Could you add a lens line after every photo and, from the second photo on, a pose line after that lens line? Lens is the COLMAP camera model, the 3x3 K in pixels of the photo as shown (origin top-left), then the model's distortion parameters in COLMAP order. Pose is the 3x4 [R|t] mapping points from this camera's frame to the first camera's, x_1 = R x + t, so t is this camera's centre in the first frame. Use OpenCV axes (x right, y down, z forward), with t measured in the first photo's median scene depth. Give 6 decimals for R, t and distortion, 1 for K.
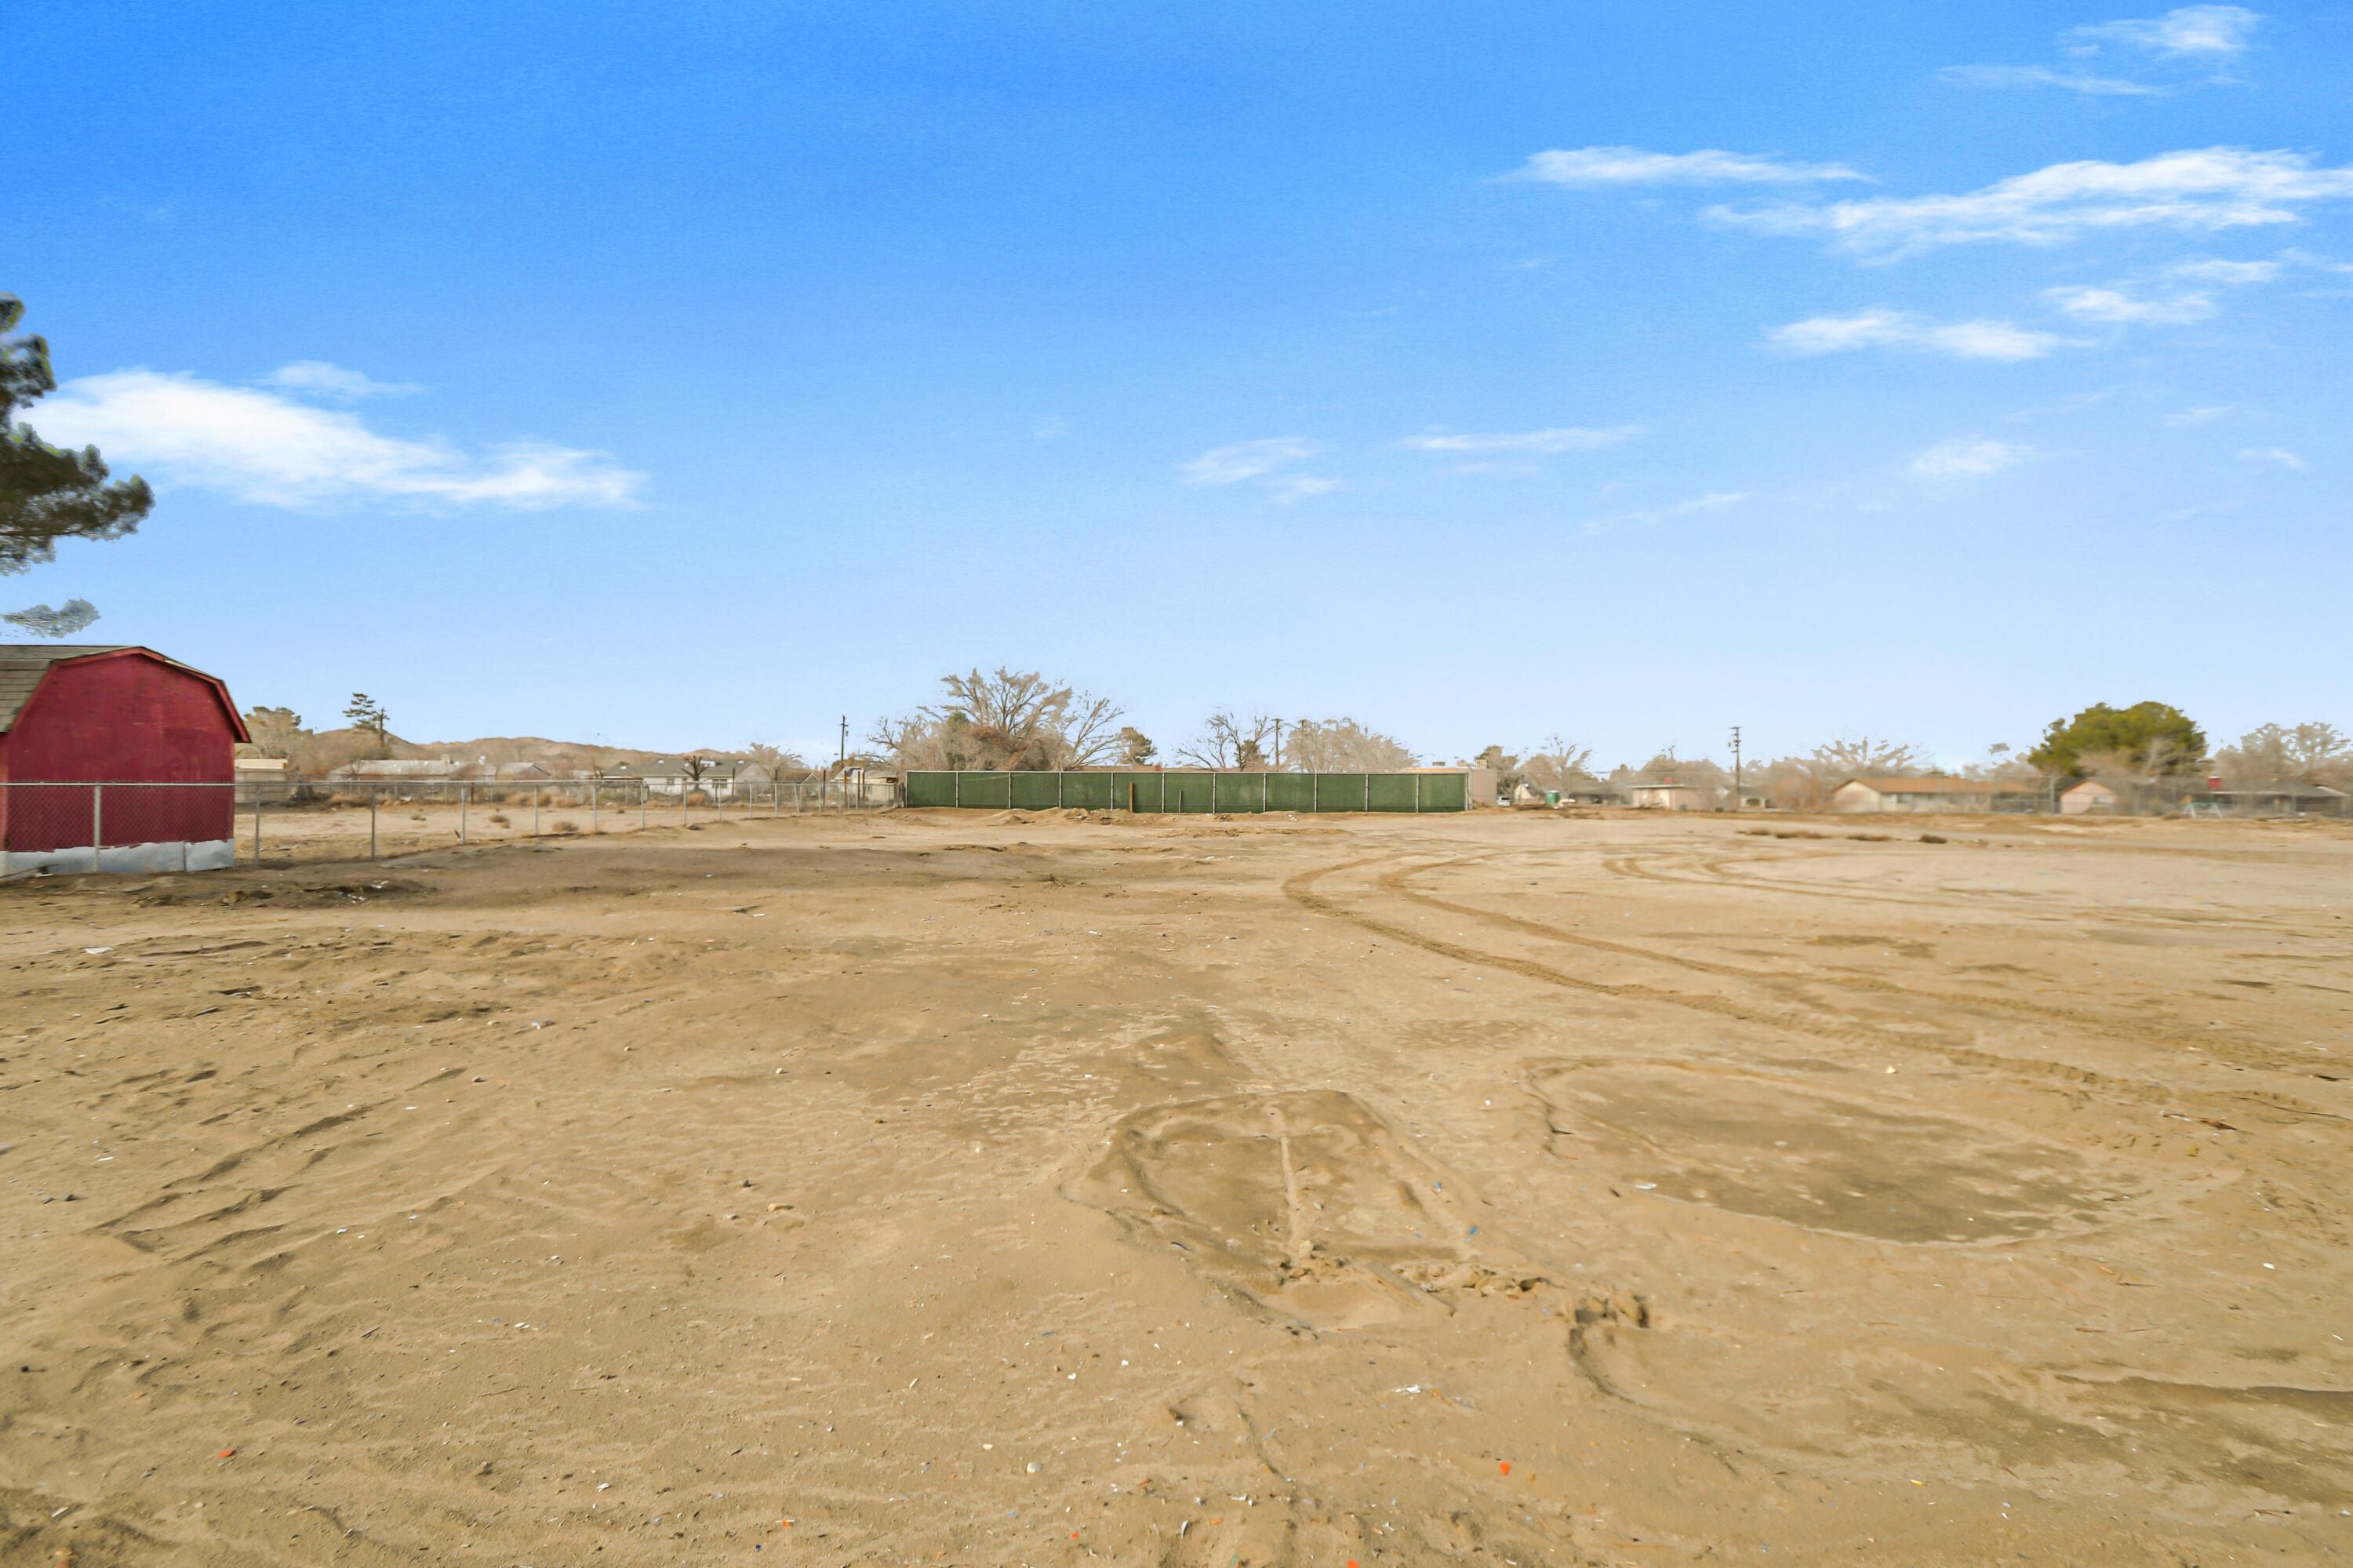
lens RADIAL K [[1128.7, 0, 1176.5], [0, 1128.7, 784.0], [0, 0, 1]] dist [0.047262, 0.000030]
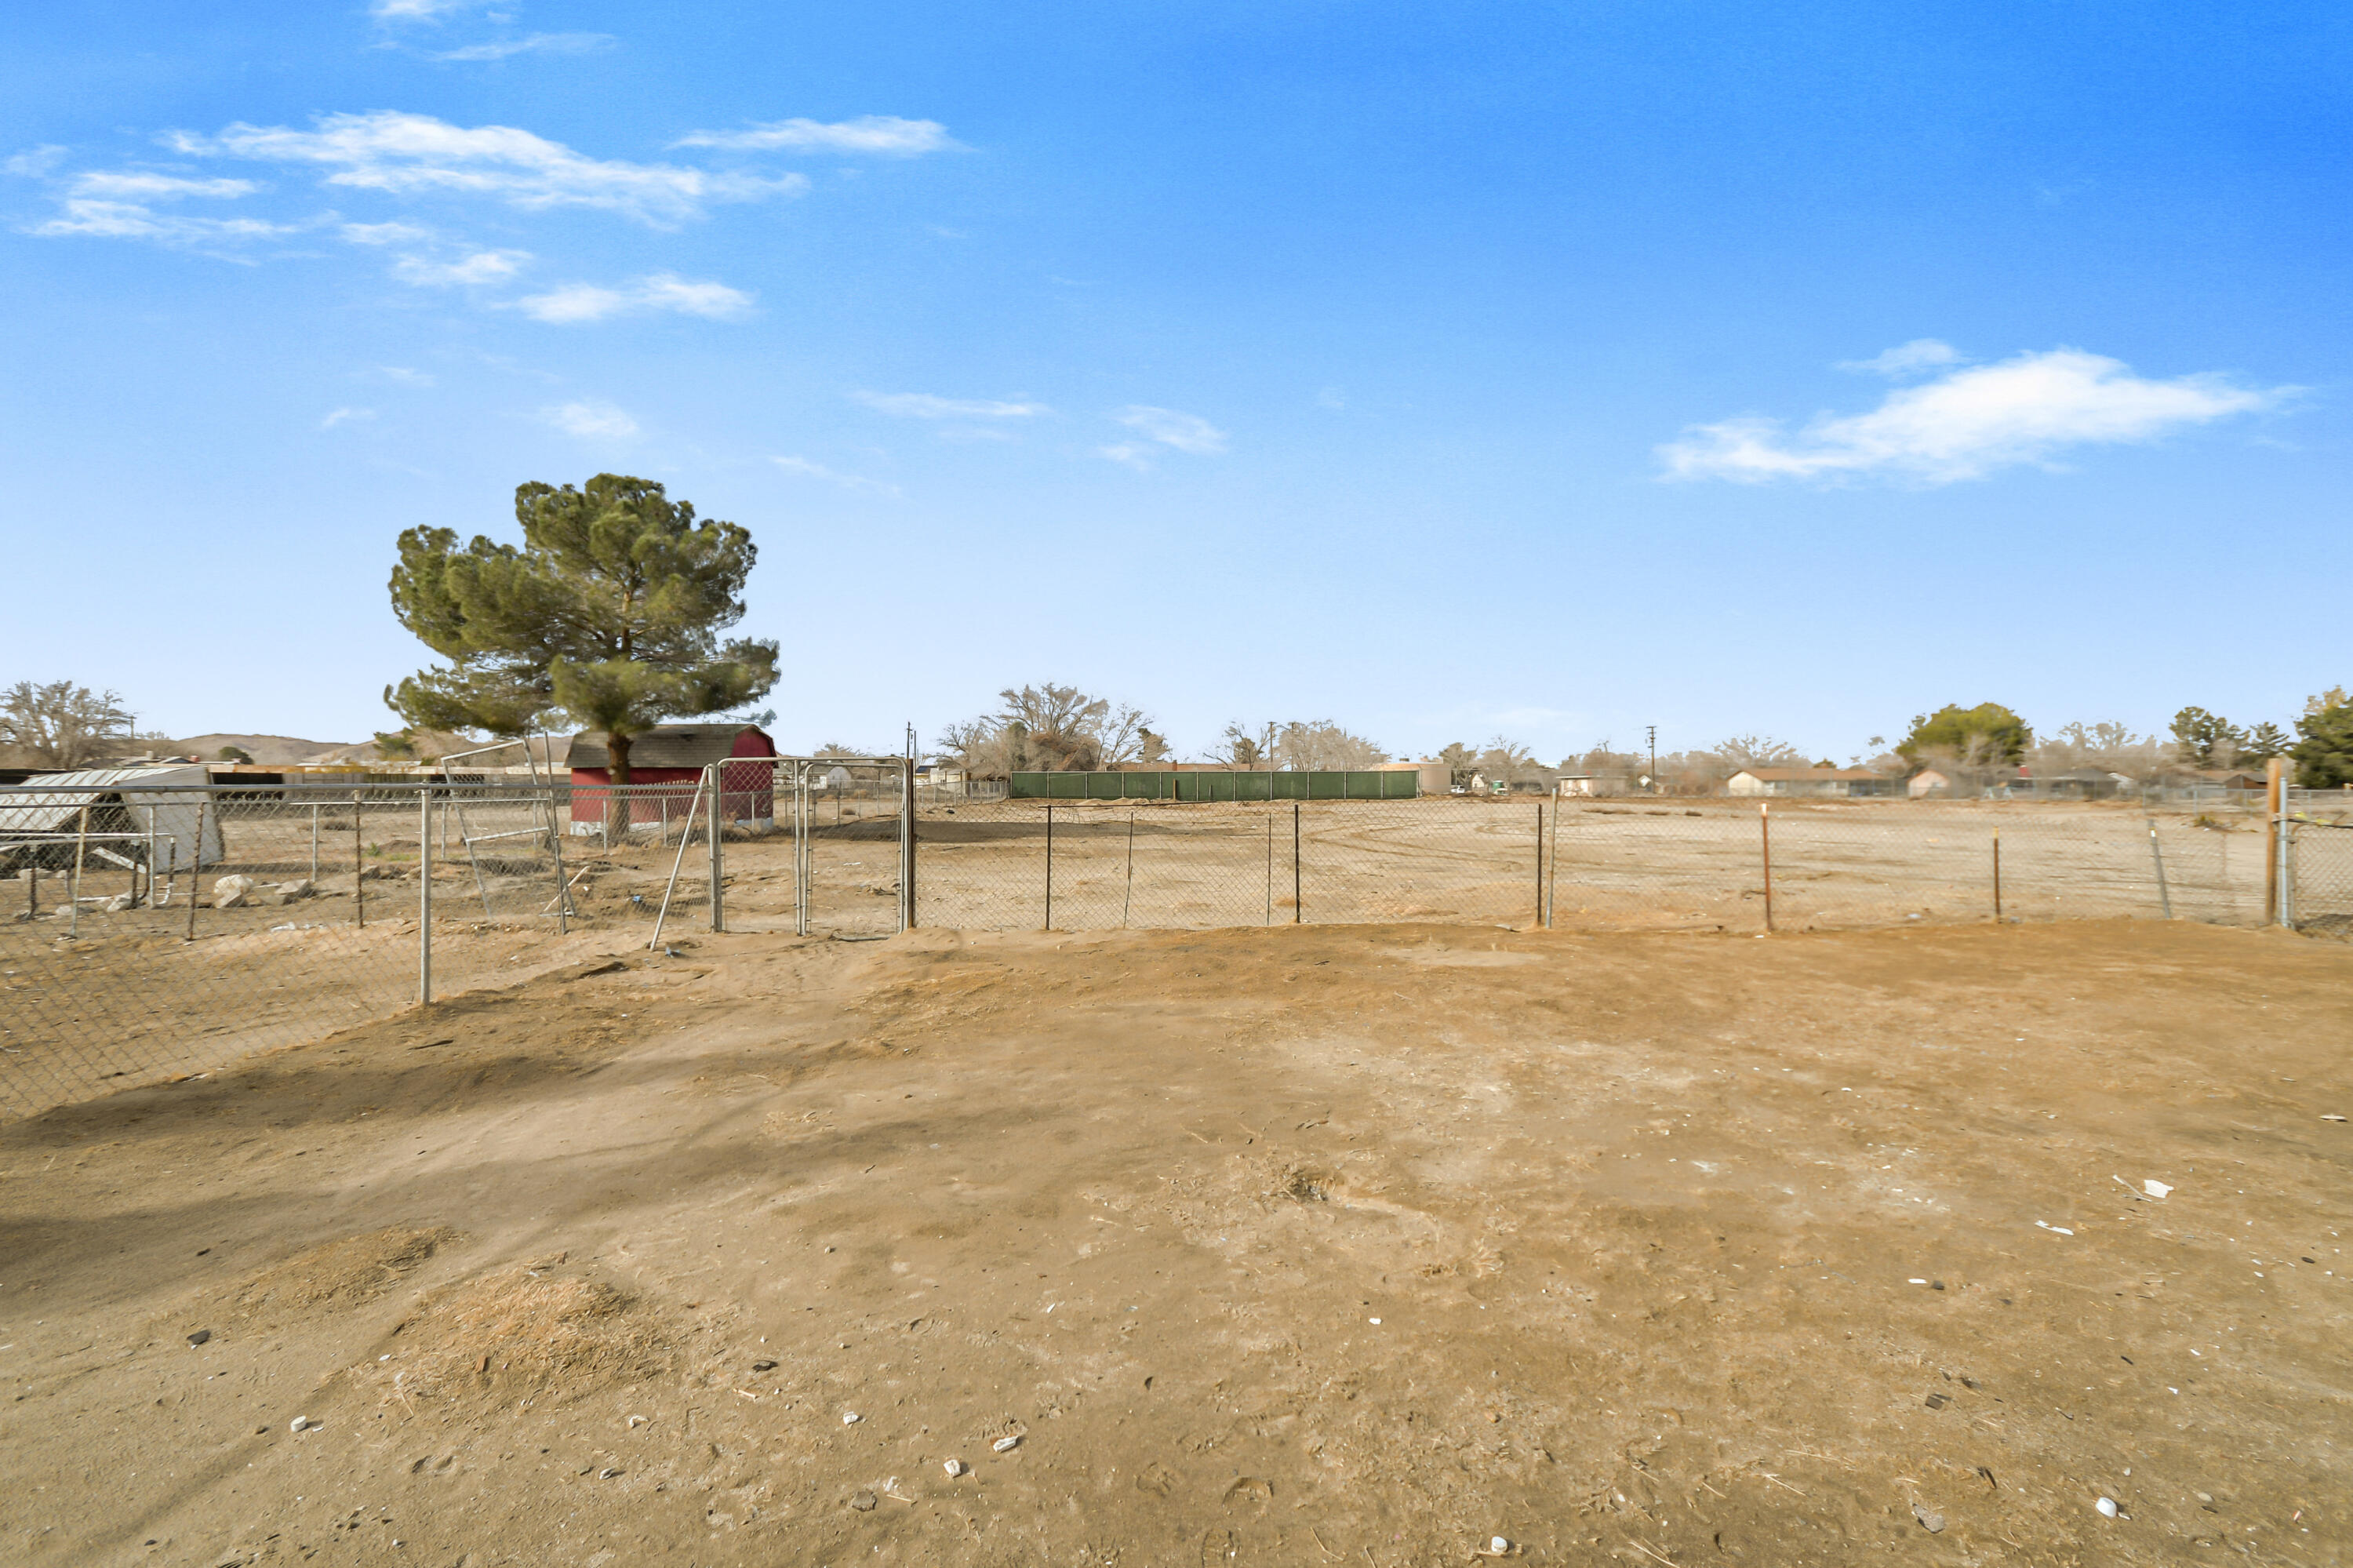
lens RADIAL K [[1029.0, 0, 1176.5], [0, 1029.0, 784.0], [0, 0, 1]] dist [-0.002662, -0.000299]
pose [[0.999976, -0.006602, 0.001939, -0.017275], [0.006585, 0.999938, 0.008963, -0.002970], [-0.001998, -0.008950, 0.999958, -0.111416]]
